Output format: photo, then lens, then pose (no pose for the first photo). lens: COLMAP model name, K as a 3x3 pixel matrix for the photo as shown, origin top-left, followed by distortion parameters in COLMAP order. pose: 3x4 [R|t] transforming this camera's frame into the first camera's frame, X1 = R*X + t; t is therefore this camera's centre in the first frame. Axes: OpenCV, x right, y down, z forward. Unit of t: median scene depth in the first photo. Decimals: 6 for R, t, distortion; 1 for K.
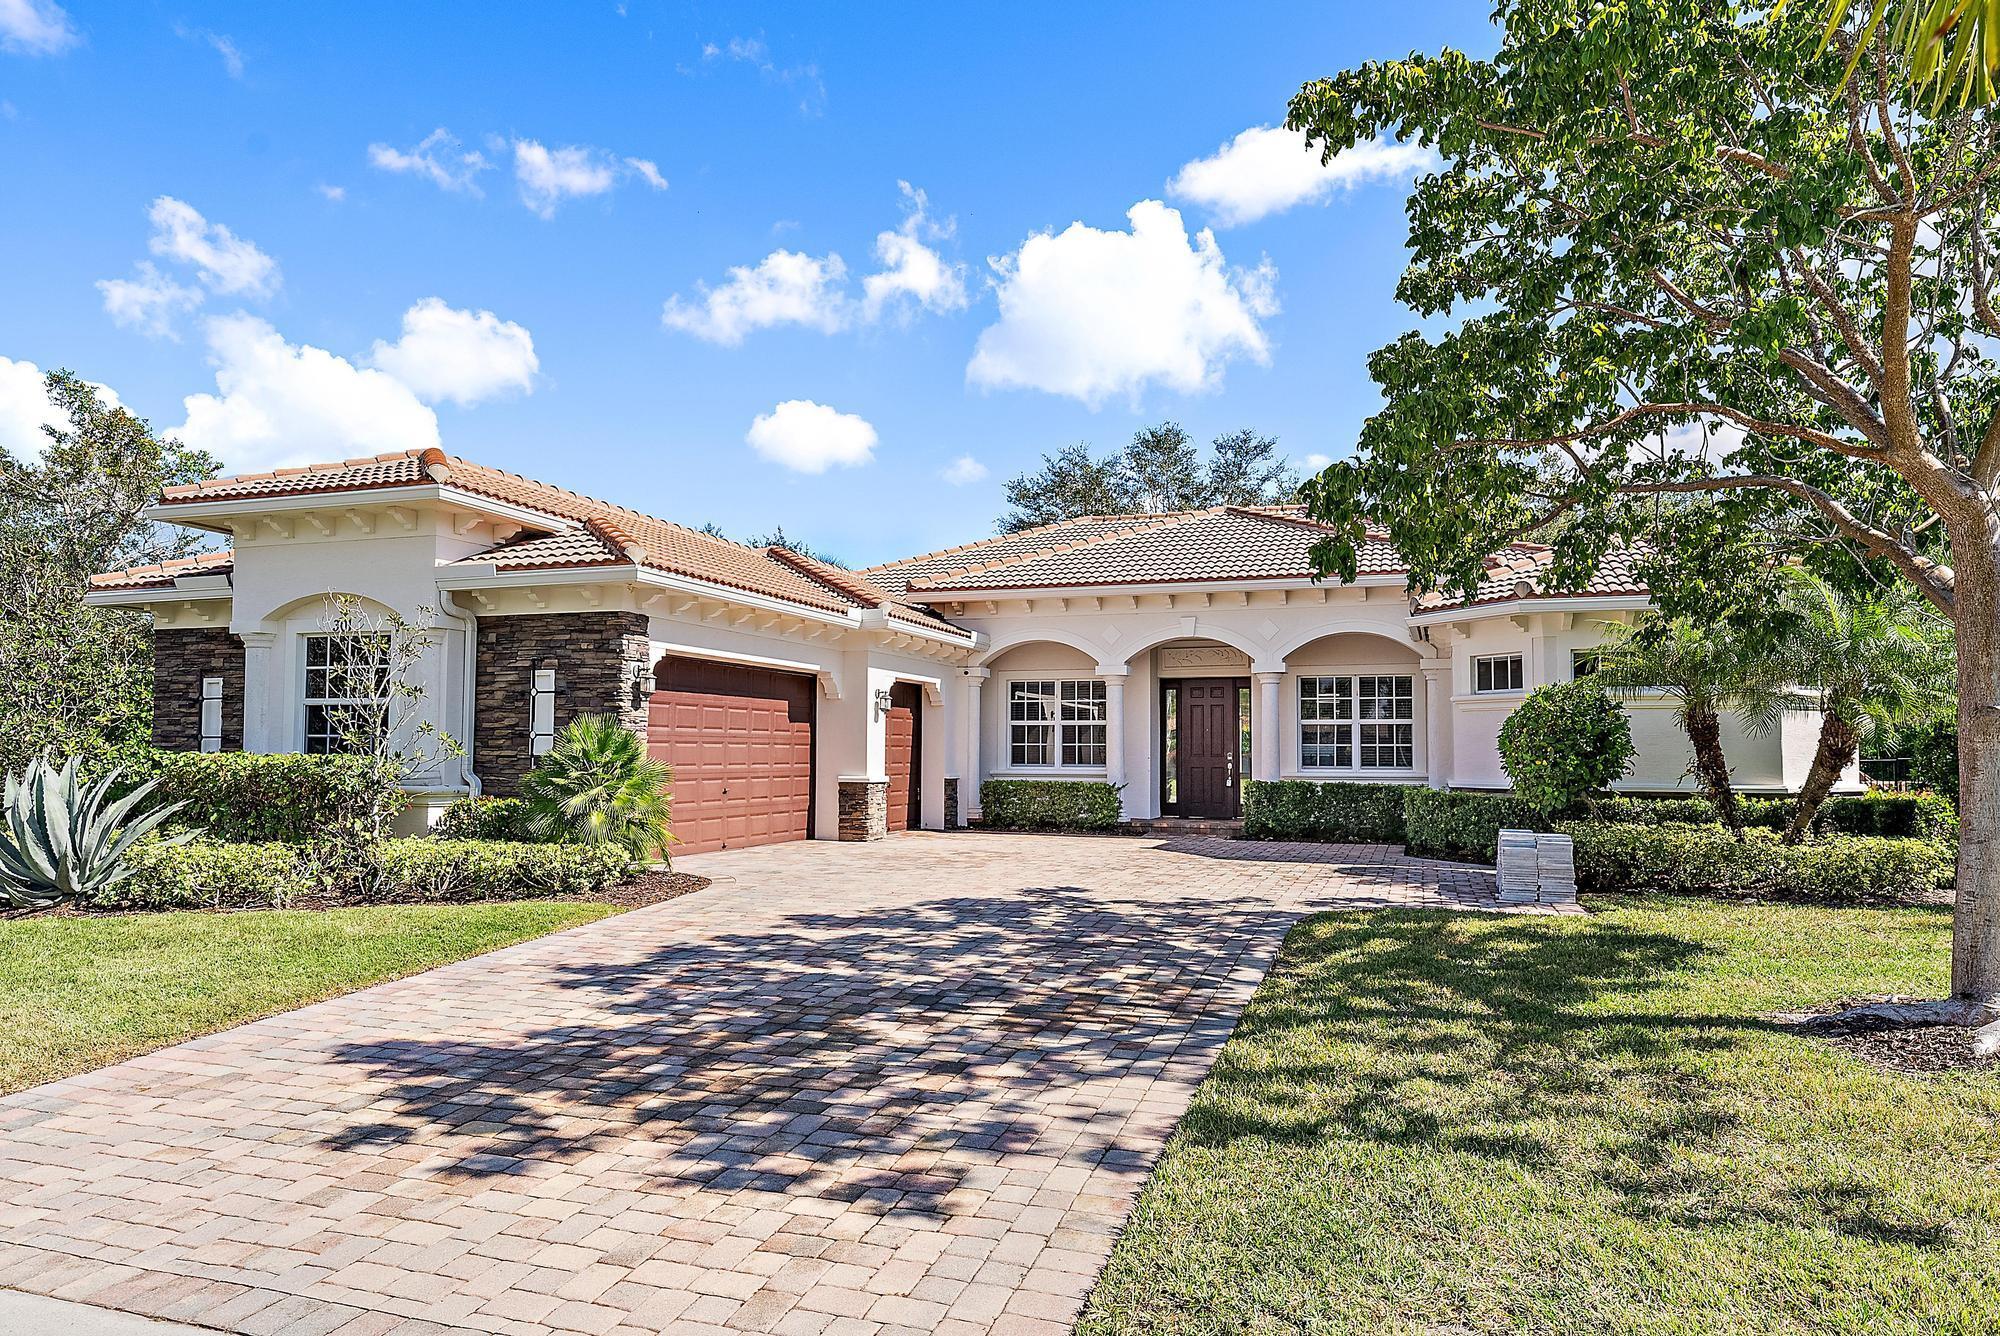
lens RADIAL K [[1264.5, 0, 1000.0], [0, 1264.5, 668.0], [0, 0, 1]] dist [0.003851, 0.003839]
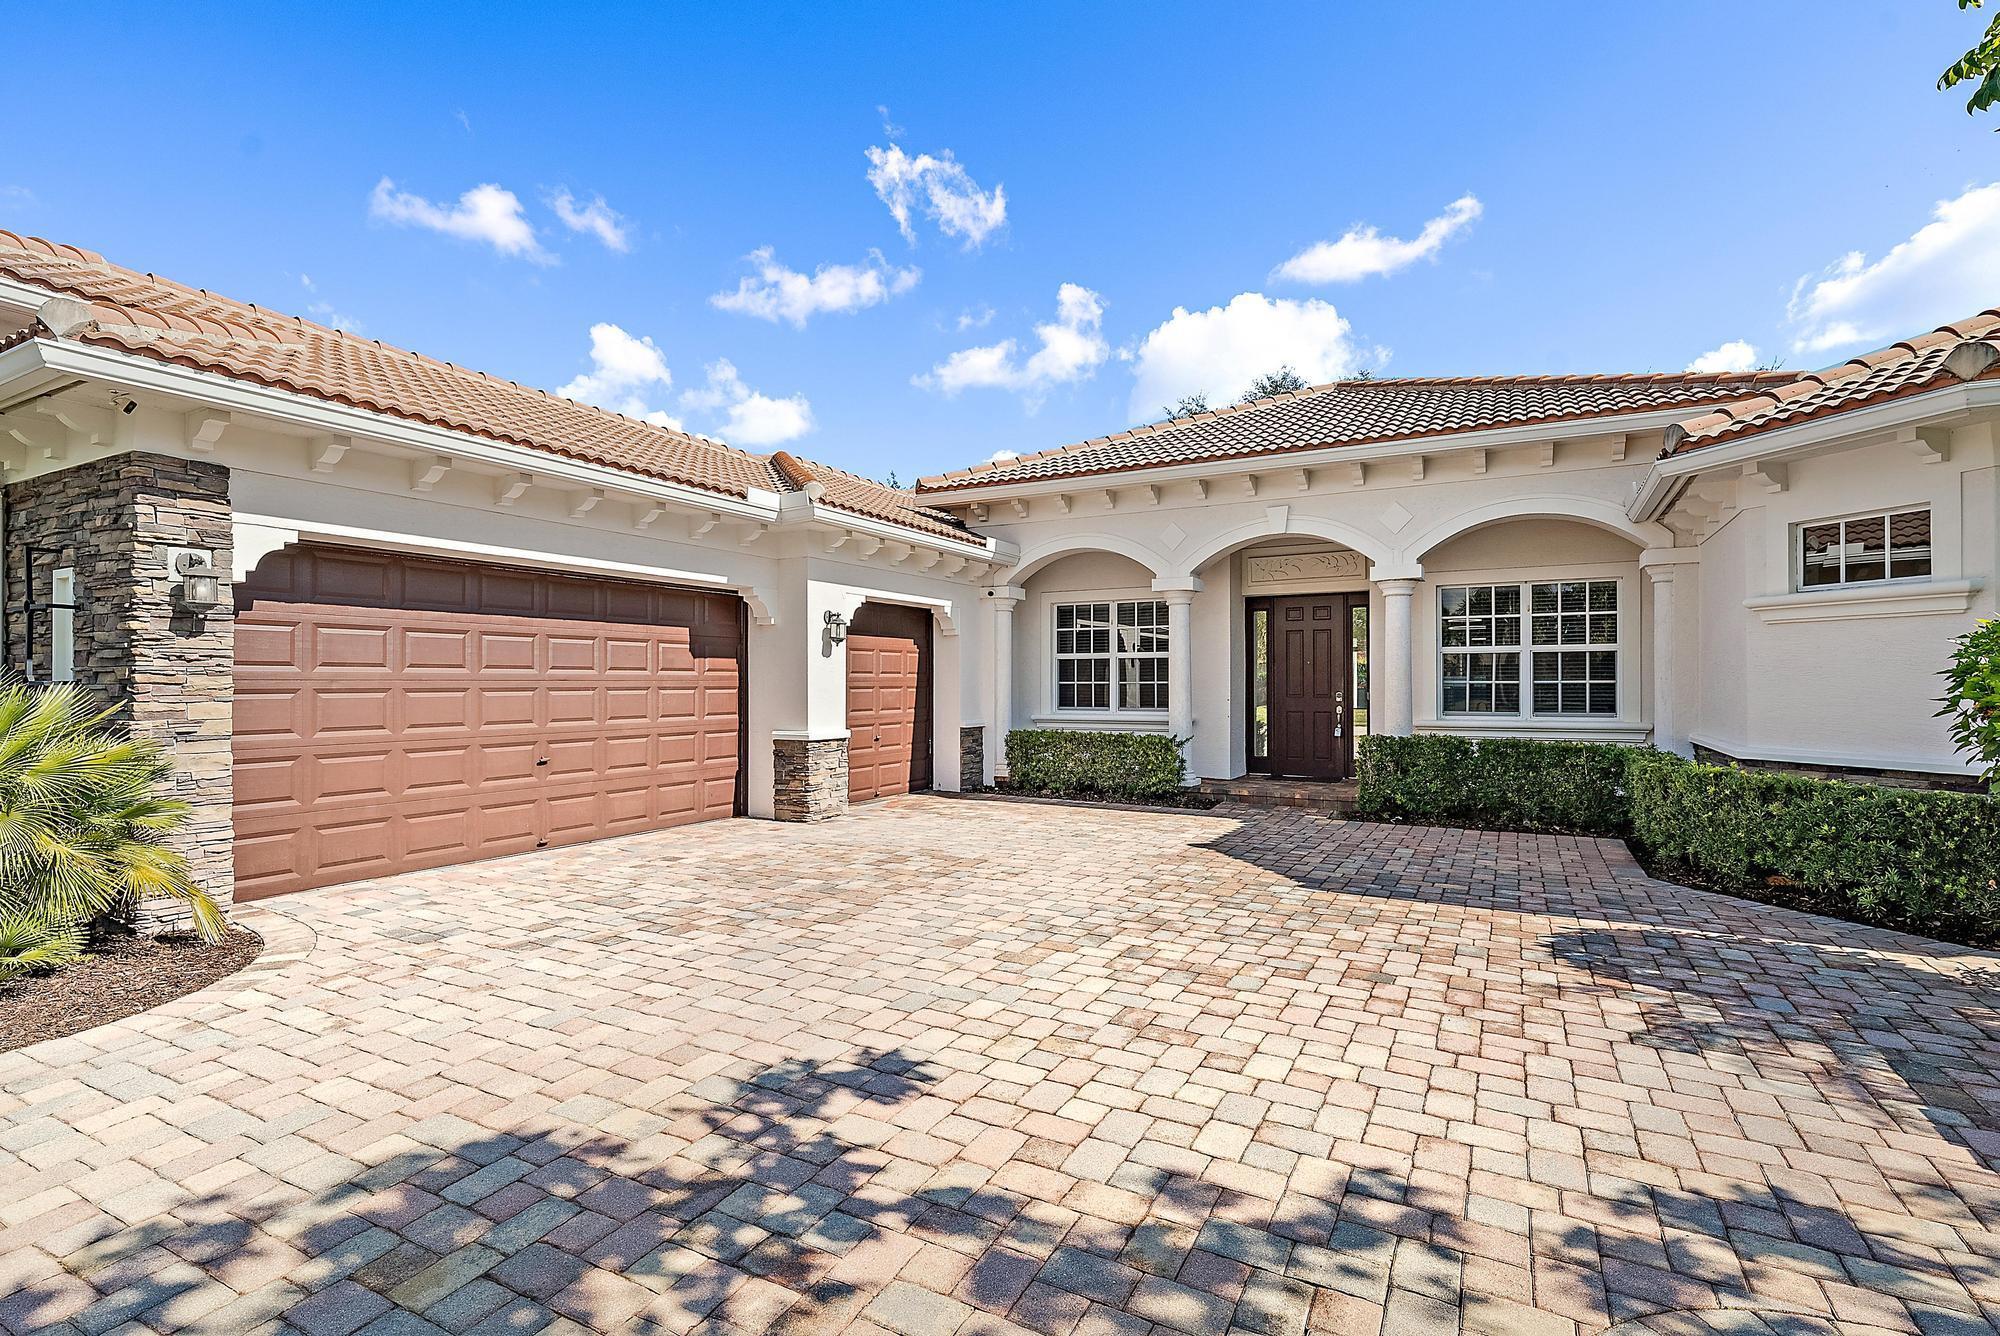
lens RADIAL K [[955.0, 0, 1003.4], [0, 955.0, 674.5], [0, 0, 1]] dist [0.002874, -0.000487]
pose [[0.985997, -0.008193, -0.166562, 0.097056], [0.017942, 0.998207, 0.057112, 0.024709], [0.165795, -0.059300, 0.984376, 0.497793]]
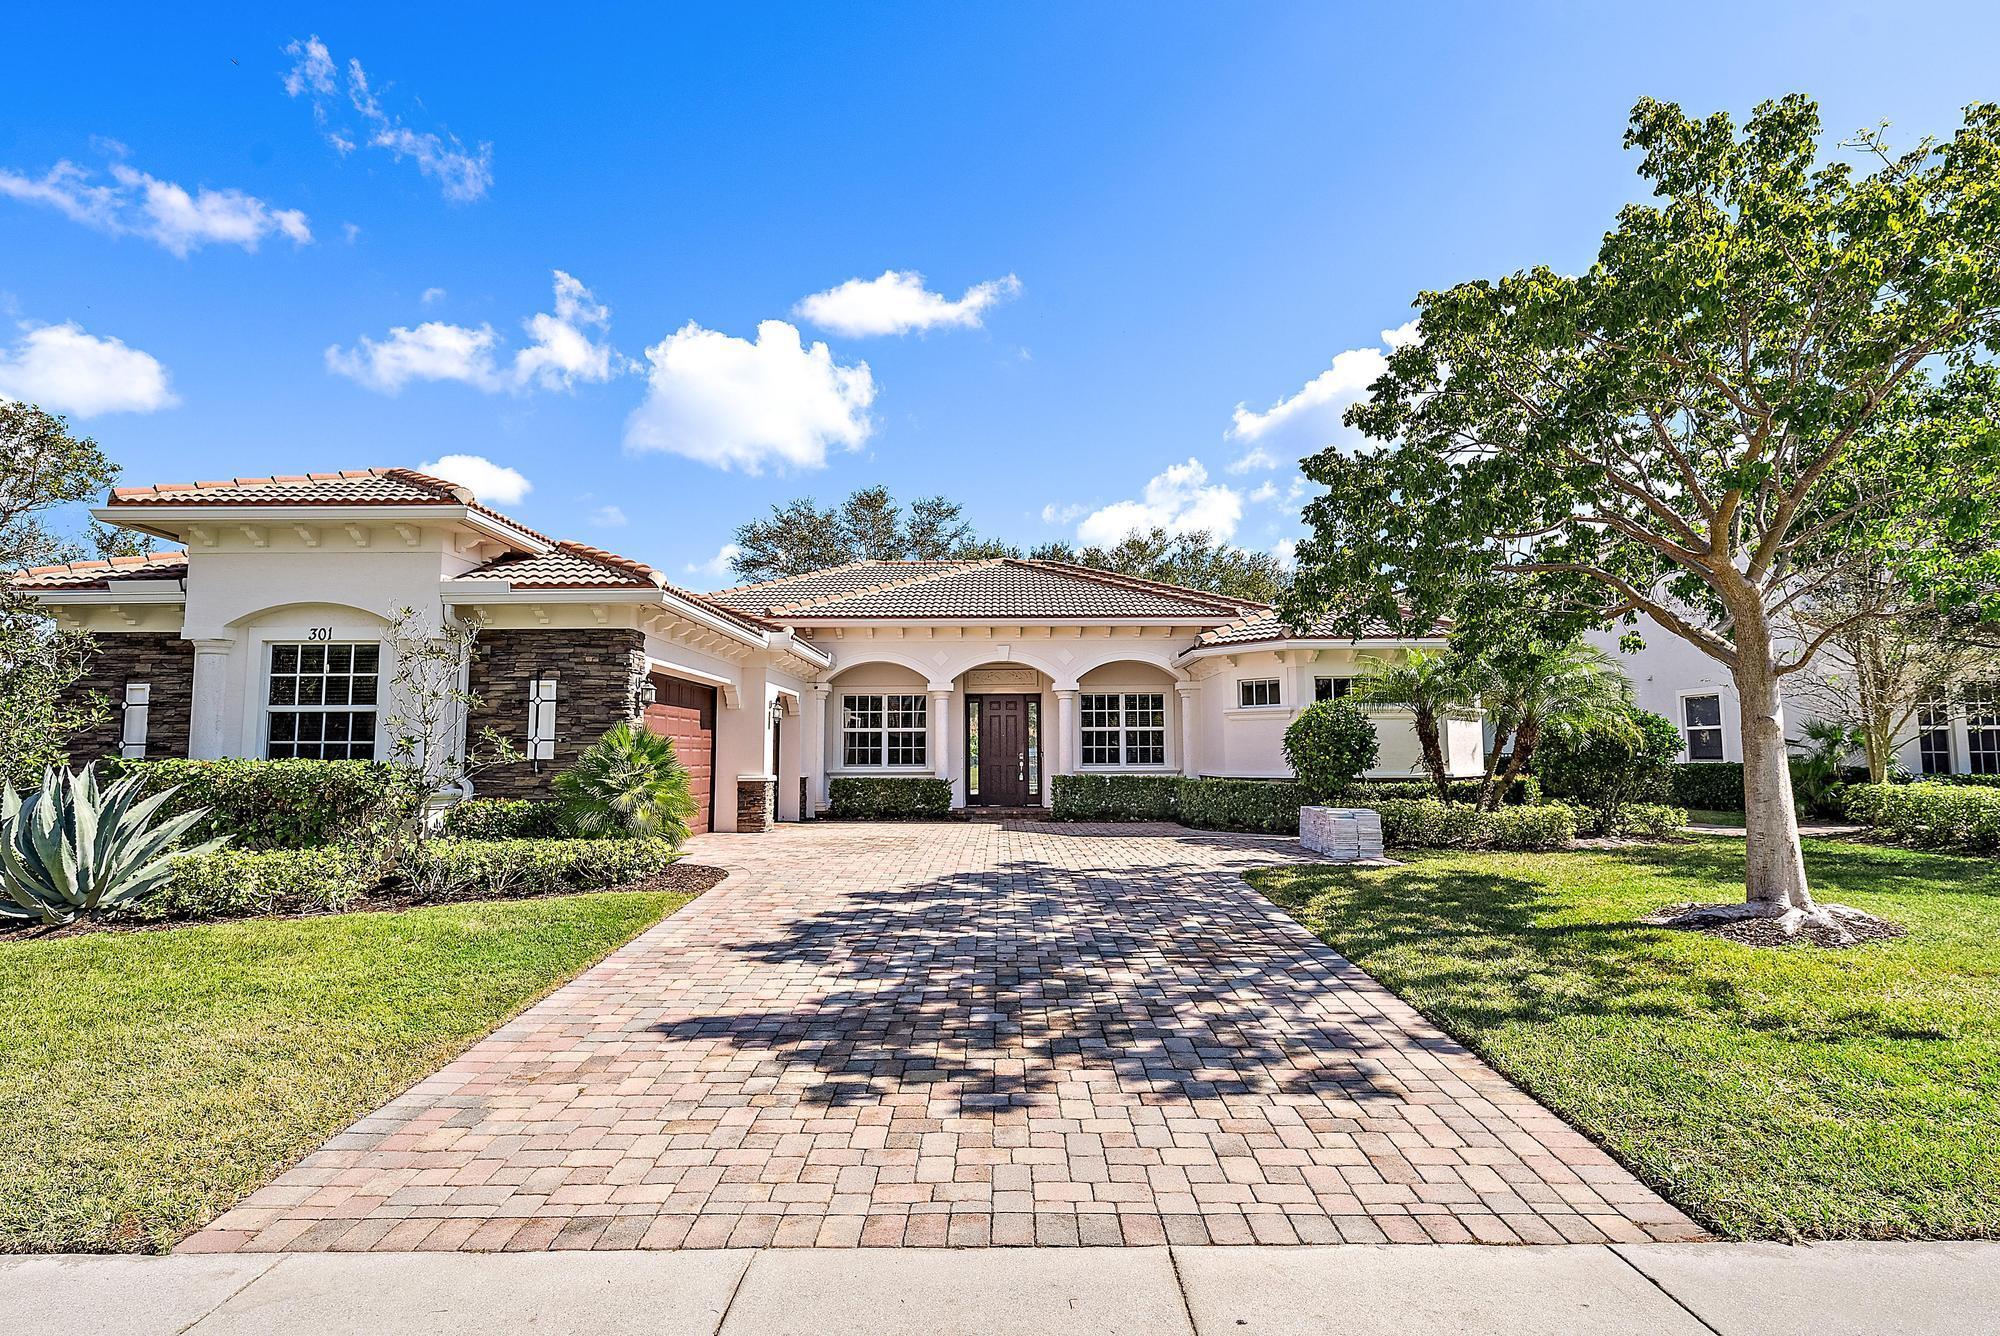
lens RADIAL K [[1044.3, 0, 1001.4], [0, 1044.3, 635.3], [0, 0, 1]] dist [0.001749, 0.000818]
pose [[0.947532, 0.028281, 0.318407, -0.212667], [-0.012874, 0.998647, -0.050388, 0.002289], [-0.319402, 0.043645, 0.946614, 0.017278]]
